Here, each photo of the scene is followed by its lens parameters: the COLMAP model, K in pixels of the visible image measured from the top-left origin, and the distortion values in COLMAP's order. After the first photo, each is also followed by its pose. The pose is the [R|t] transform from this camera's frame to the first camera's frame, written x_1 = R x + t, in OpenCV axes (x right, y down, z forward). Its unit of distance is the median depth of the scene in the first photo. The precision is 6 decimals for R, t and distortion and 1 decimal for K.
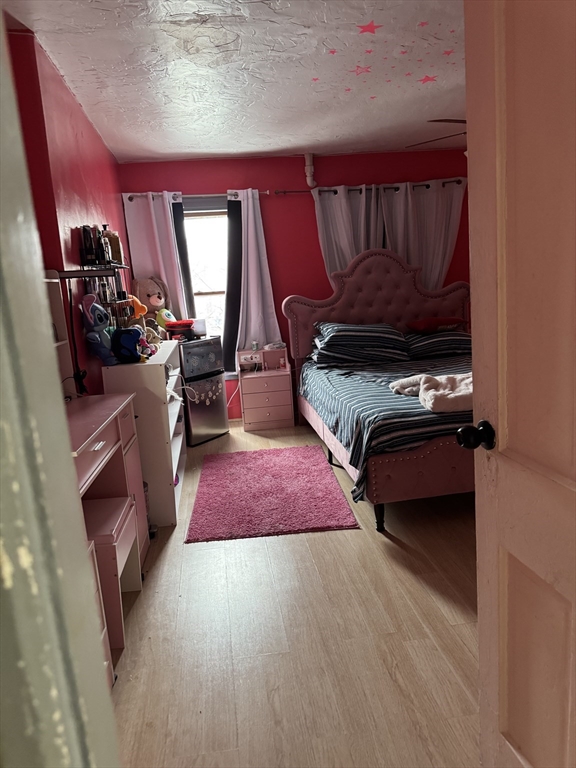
lens RADIAL K [[531.6, 0, 288.0], [0, 531.6, 384.0], [0, 0, 1]] dist [0.001367, -0.031343]
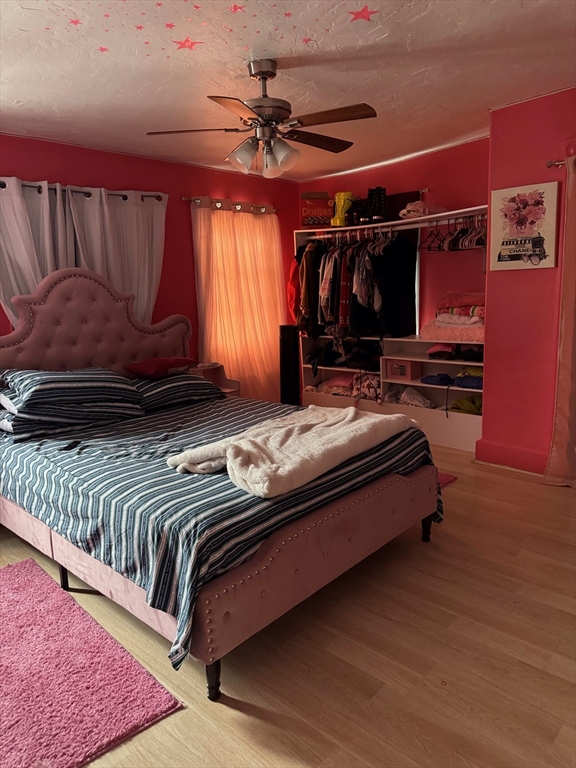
lens RADIAL K [[531.6, 0, 288.0], [0, 531.6, 384.0], [0, 0, 1]] dist [0.001367, -0.031343]
pose [[0.773186, -0.060742, 0.631264, -0.093441], [0.096667, 0.995059, -0.022652, -0.053178], [-0.626769, 0.078536, 0.775237, 0.282968]]
